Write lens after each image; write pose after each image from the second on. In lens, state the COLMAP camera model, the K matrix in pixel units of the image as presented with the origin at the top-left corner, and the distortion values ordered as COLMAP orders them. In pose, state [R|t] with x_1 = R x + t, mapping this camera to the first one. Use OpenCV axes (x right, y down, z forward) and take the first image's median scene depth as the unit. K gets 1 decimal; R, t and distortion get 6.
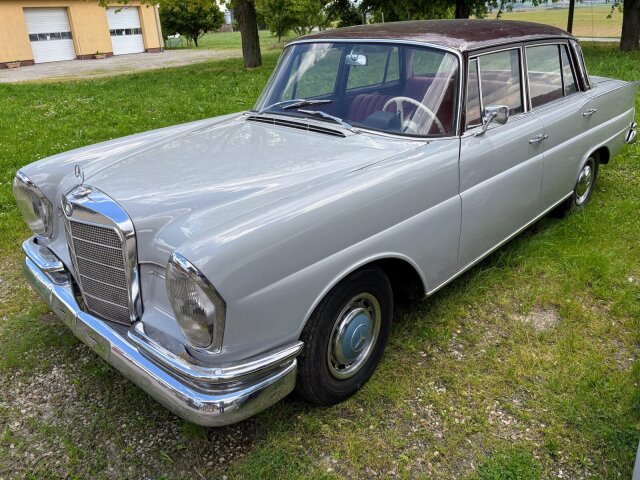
lens RADIAL K [[492.4, 0, 307.1], [0, 492.4, 238.9], [0, 0, 1]] dist [-0.009183, -0.004334]
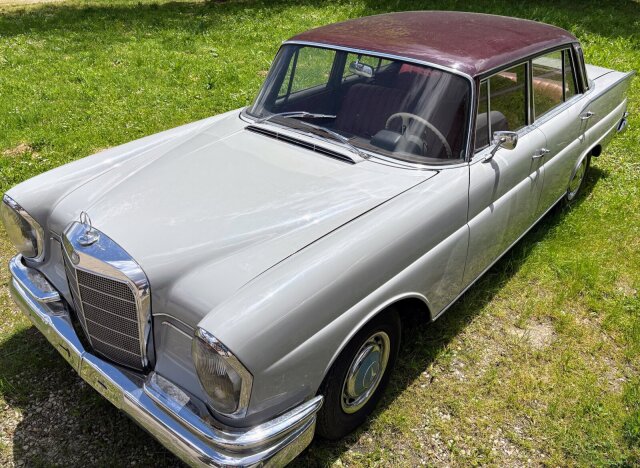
lens RADIAL K [[513.5, 0, 320.0], [0, 513.5, 234.0], [0, 0, 1]] dist [-0.006165, -0.019129]
pose [[0.997176, 0.000215, 0.075096, -0.067911], [-0.006153, 0.996867, 0.078855, -0.149446], [-0.074844, -0.079095, 0.994054, -0.017728]]
